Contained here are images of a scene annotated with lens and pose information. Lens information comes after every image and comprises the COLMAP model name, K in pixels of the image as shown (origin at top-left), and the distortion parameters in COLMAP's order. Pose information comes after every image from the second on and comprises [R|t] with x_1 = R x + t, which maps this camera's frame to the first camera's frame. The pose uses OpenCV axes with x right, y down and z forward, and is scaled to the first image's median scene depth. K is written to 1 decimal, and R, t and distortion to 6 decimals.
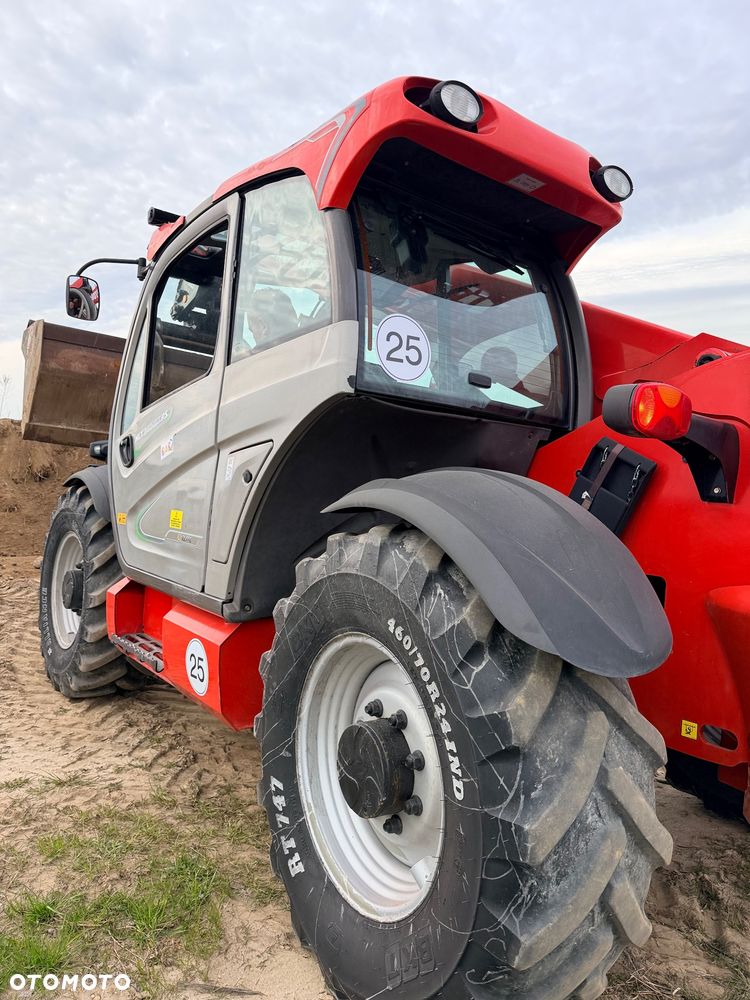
lens RADIAL K [[707.9, 0, 372.4], [0, 707.9, 491.8], [0, 0, 1]] dist [0.103538, -0.165480]
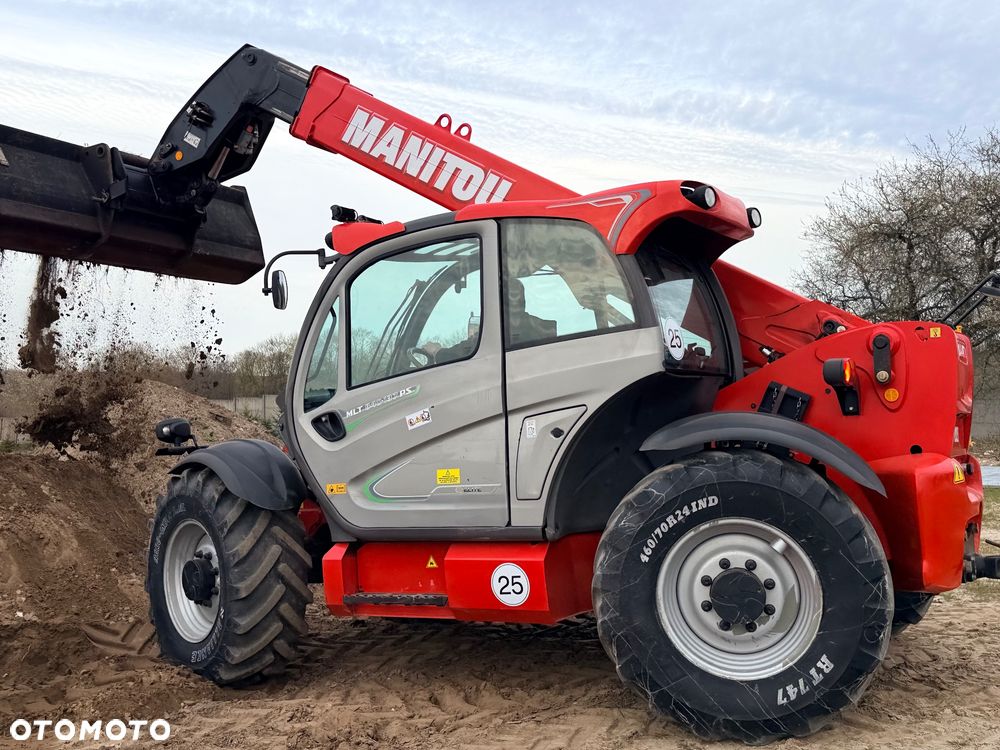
lens RADIAL K [[1158.7, 0, 472.4], [0, 1158.7, 374.8], [0, 0, 1]] dist [0.157815, -0.390537]
pose [[0.909881, -0.093948, 0.404092, -1.218717], [0.113096, 0.993301, -0.023721, -0.097605], [-0.399157, 0.067284, 0.914411, -1.003590]]
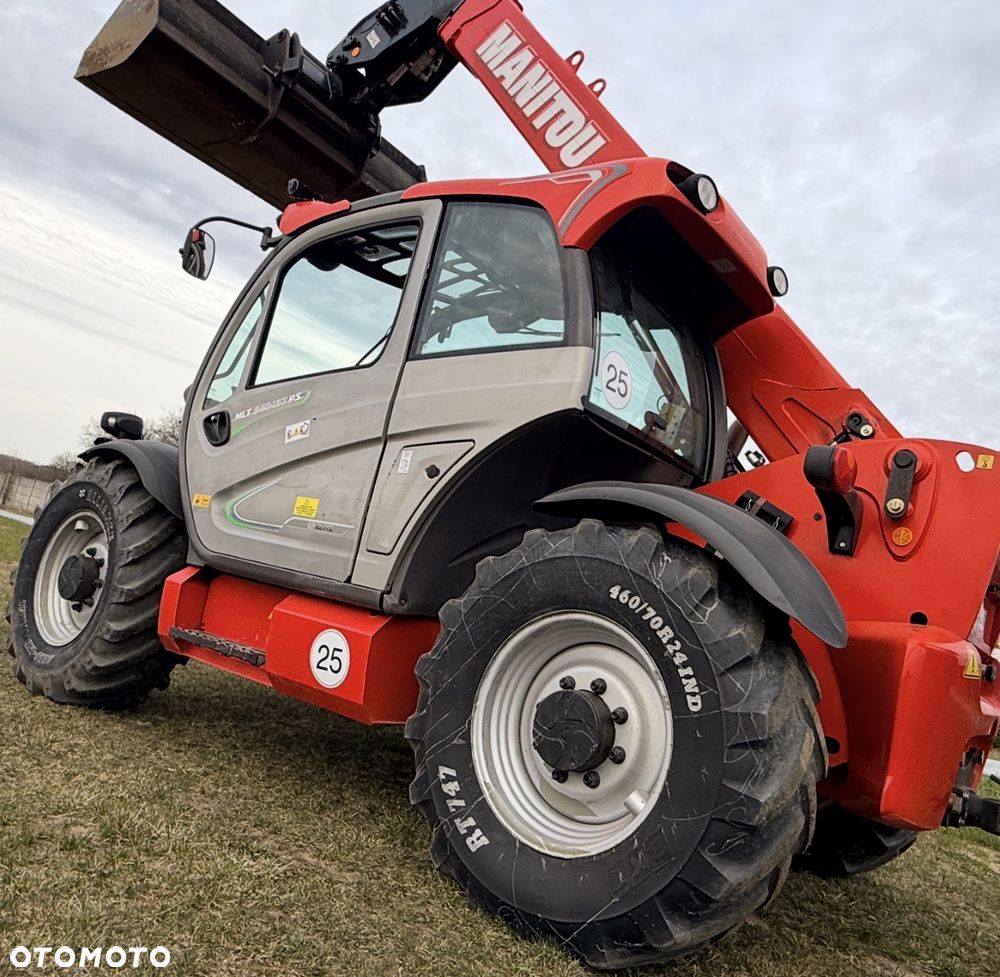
lens RADIAL K [[859.6, 0, 520.3], [0, 859.6, 510.0], [0, 0, 1]] dist [-0.005548, 0.001615]
pose [[0.944346, 0.157721, 0.288677, -0.399565], [-0.140867, 0.986920, -0.078394, 0.110207], [-0.297266, 0.033366, 0.954212, -0.208715]]
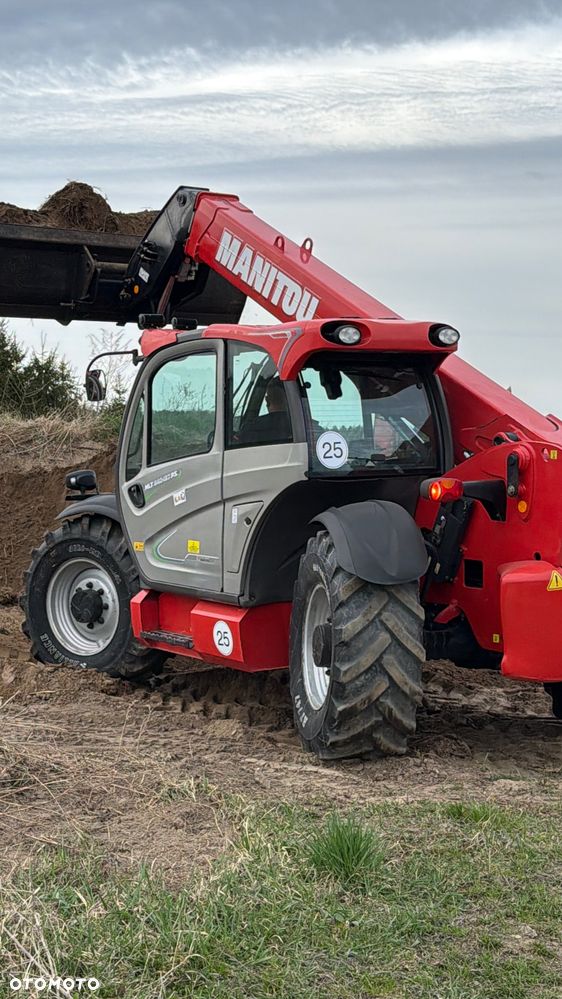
lens RADIAL K [[1505.7, 0, 281.0], [0, 1505.7, 499.5], [0, 0, 1]] dist [0.016547, 0.024265]
pose [[0.995874, -0.081556, -0.039798, 0.049158], [0.083860, 0.994663, 0.060112, -0.279304], [0.034683, -0.063201, 0.997398, -2.551479]]
